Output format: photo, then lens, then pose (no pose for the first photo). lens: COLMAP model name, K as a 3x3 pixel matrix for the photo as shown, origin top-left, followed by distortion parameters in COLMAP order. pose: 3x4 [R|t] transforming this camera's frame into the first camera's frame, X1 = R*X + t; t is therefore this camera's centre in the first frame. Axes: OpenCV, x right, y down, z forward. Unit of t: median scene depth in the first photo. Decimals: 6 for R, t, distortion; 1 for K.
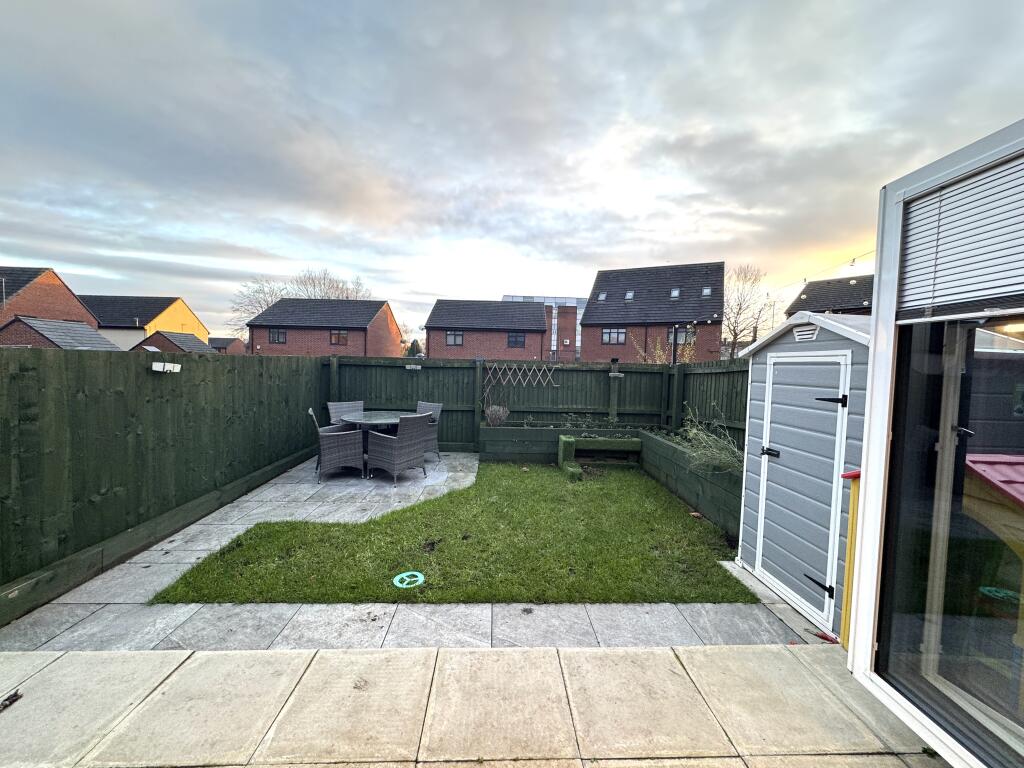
lens RADIAL K [[407.1, 0, 511.9], [0, 407.1, 384.6], [0, 0, 1]] dist [-0.003929, 0.000867]
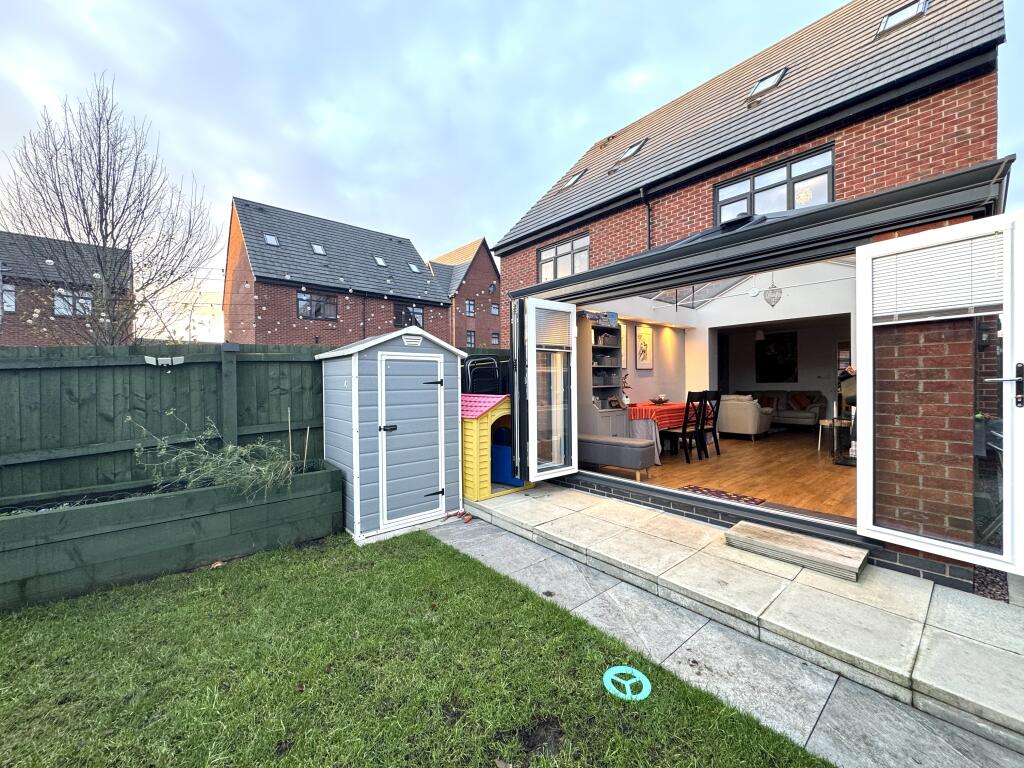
lens RADIAL K [[407.1, 0, 509.8], [0, 407.1, 384.6], [0, 0, 1]] dist [-0.003929, 0.000867]
pose [[-0.614235, -0.029118, 0.788586, -0.352568], [0.030871, 0.997667, 0.060883, -0.022818], [-0.788519, 0.061741, -0.611903, 0.838900]]
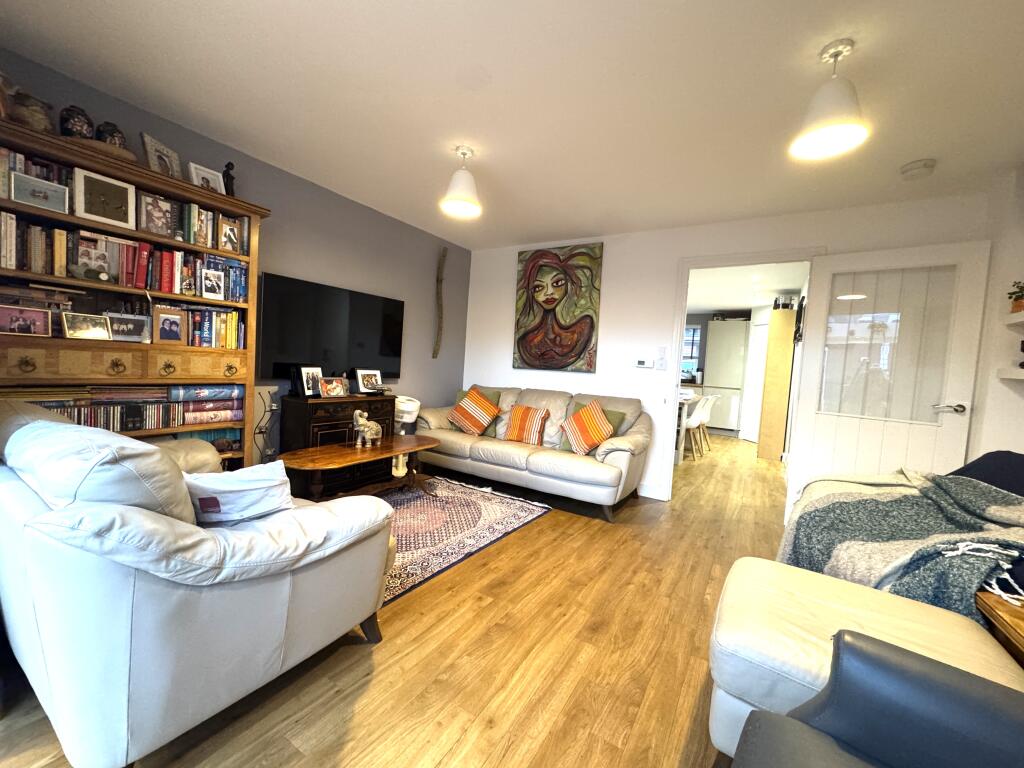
lens RADIAL K [[407.1, 0, 513.1], [0, 407.1, 385.1], [0, 0, 1]] dist [-0.003929, 0.000867]
pose [[-0.823118, -0.108703, 0.557369, 0.013685], [-0.056624, 0.992327, 0.109911, 0.069445], [-0.565040, 0.058909, -0.822958, -0.642476]]
